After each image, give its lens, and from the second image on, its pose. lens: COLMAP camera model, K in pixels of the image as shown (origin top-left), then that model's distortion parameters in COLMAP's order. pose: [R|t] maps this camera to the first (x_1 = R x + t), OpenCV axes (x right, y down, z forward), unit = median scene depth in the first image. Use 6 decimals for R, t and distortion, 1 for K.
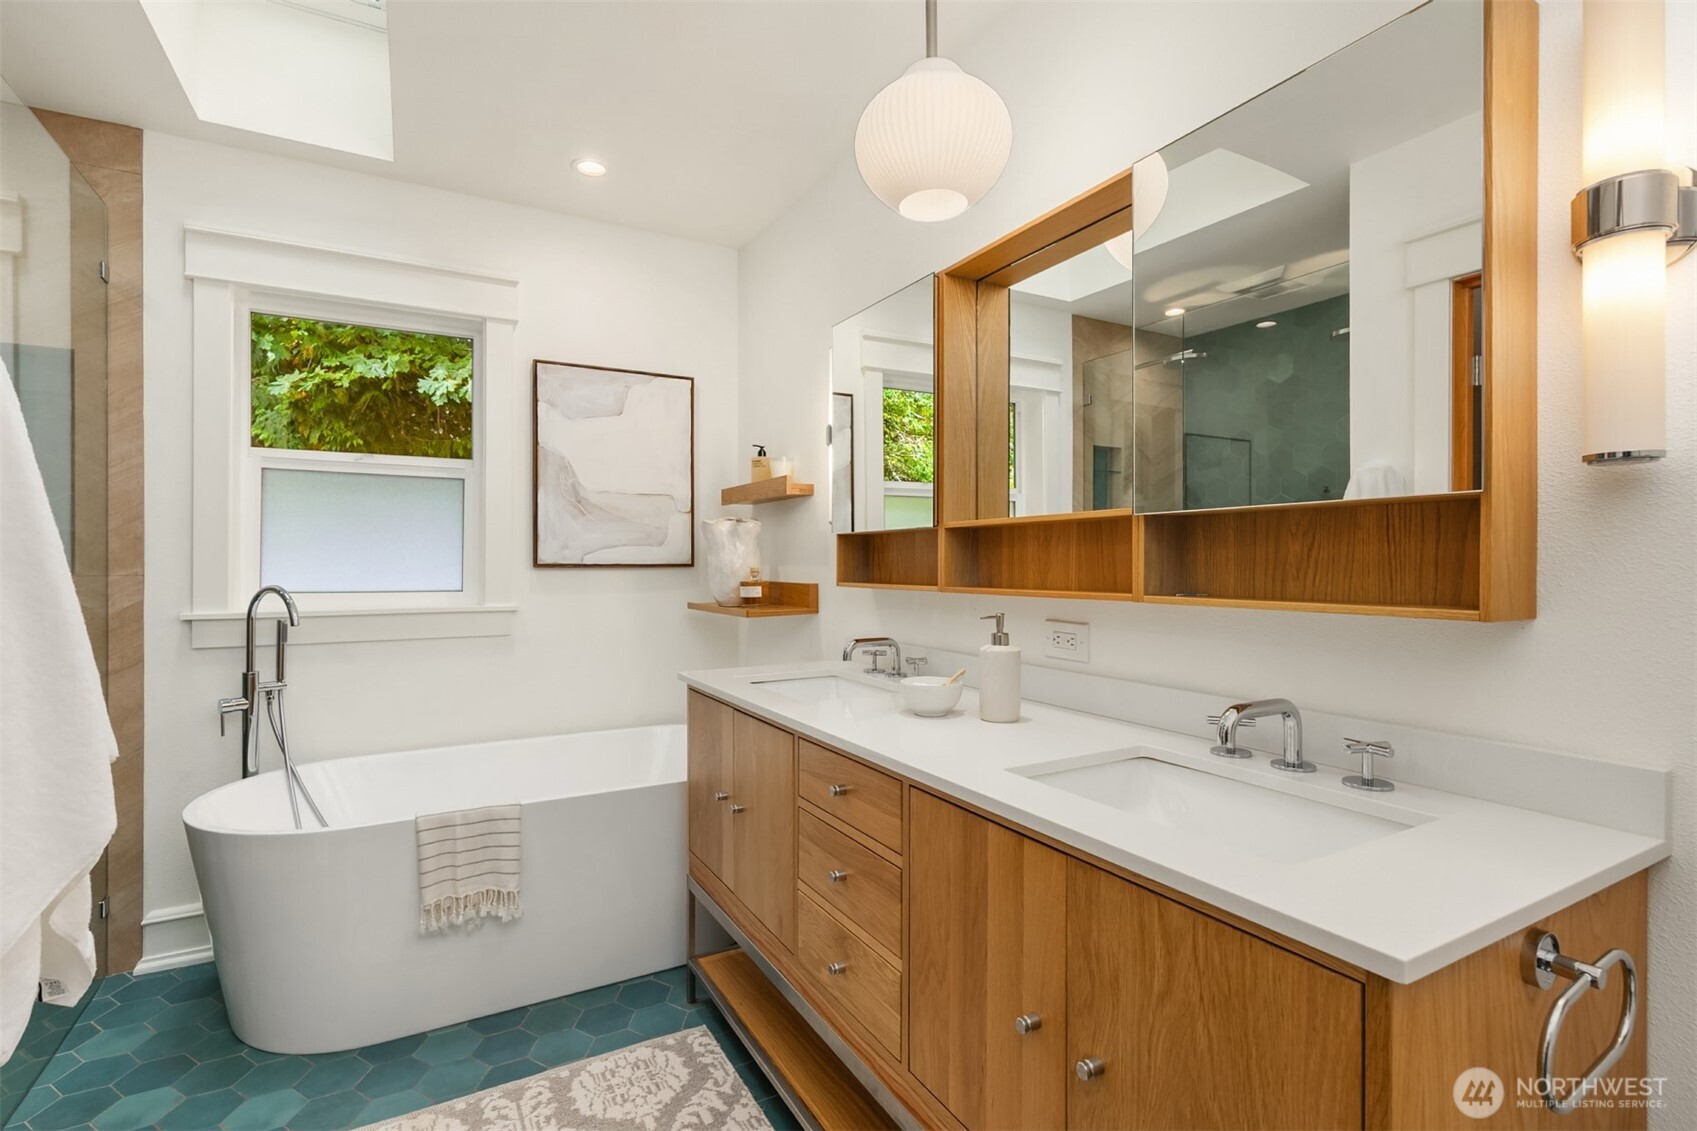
lens RADIAL K [[776.3, 0, 844.3], [0, 776.3, 561.3], [0, 0, 1]] dist [-0.004429, 0.001153]
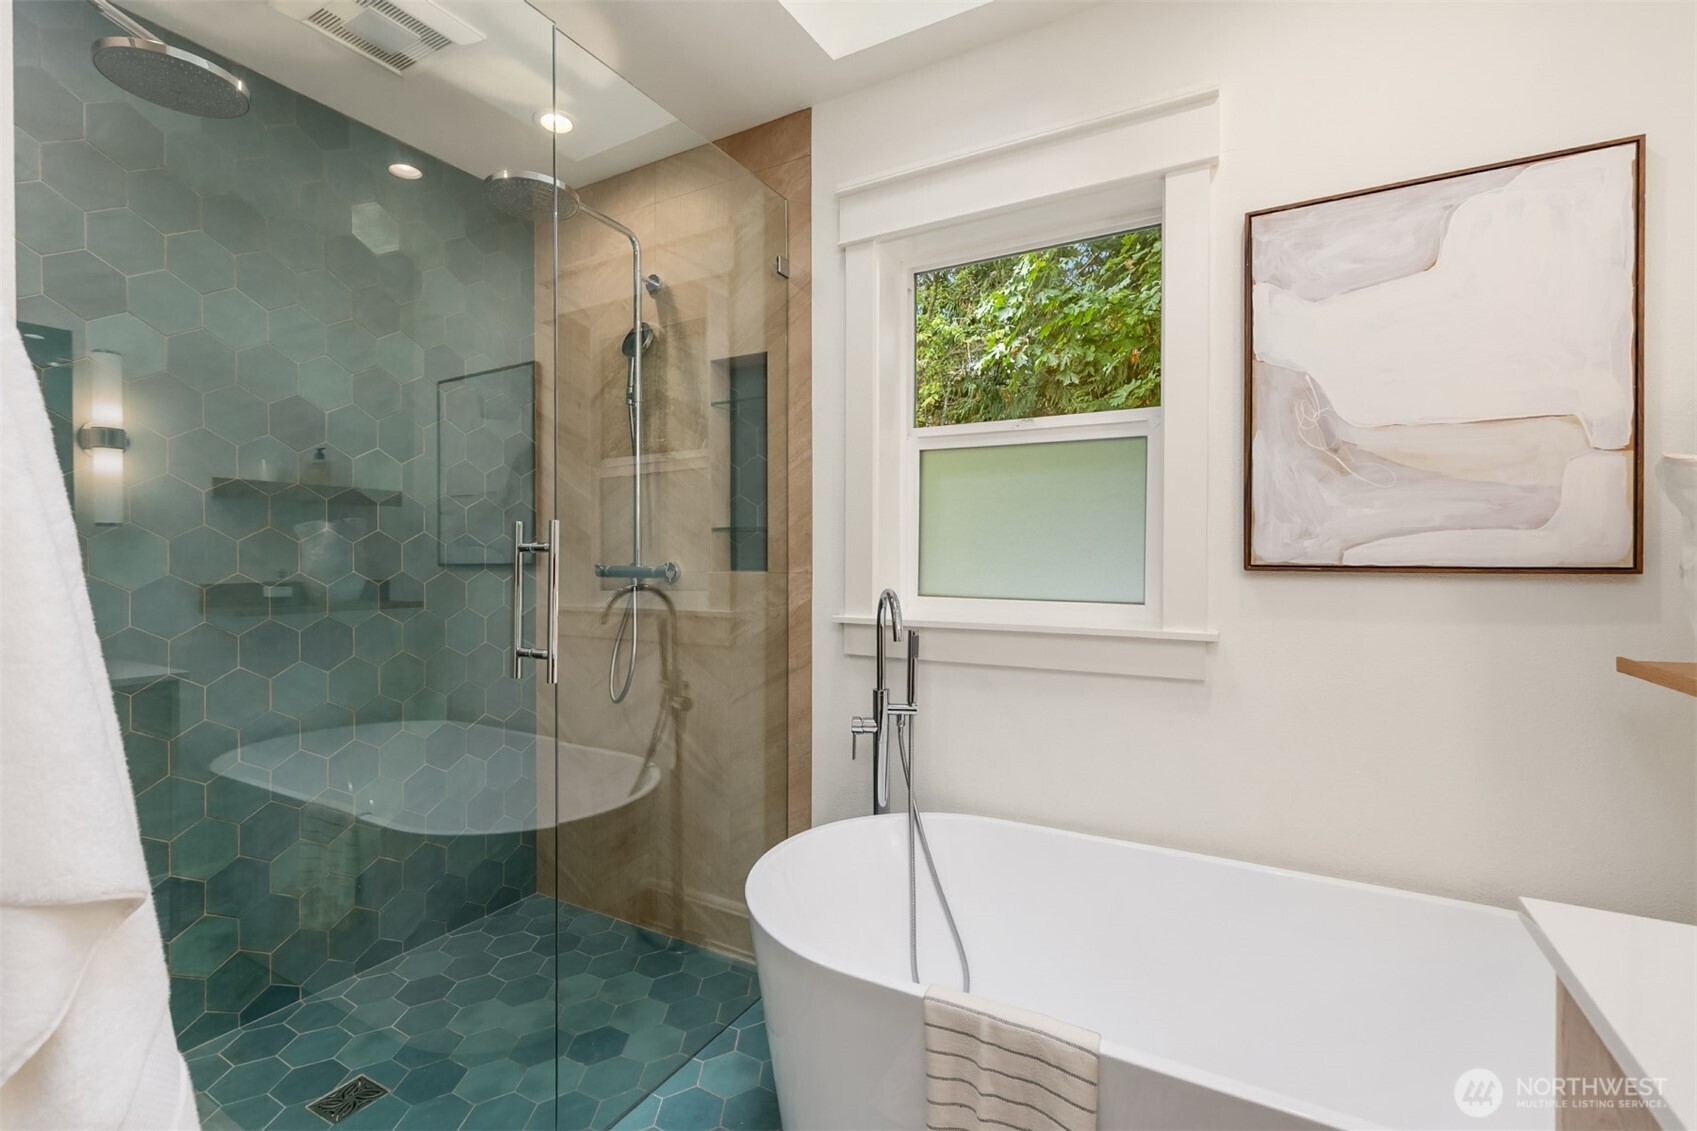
lens RADIAL K [[753.0, 0, 846.3], [0, 753.0, 560.7], [0, 0, 1]] dist [0.002349, 0.000339]
pose [[0.508933, 0.003597, -0.860799, -0.074071], [-0.003589, 0.999991, 0.002056, 0.000585], [0.860799, 0.002043, 0.508942, 0.521021]]
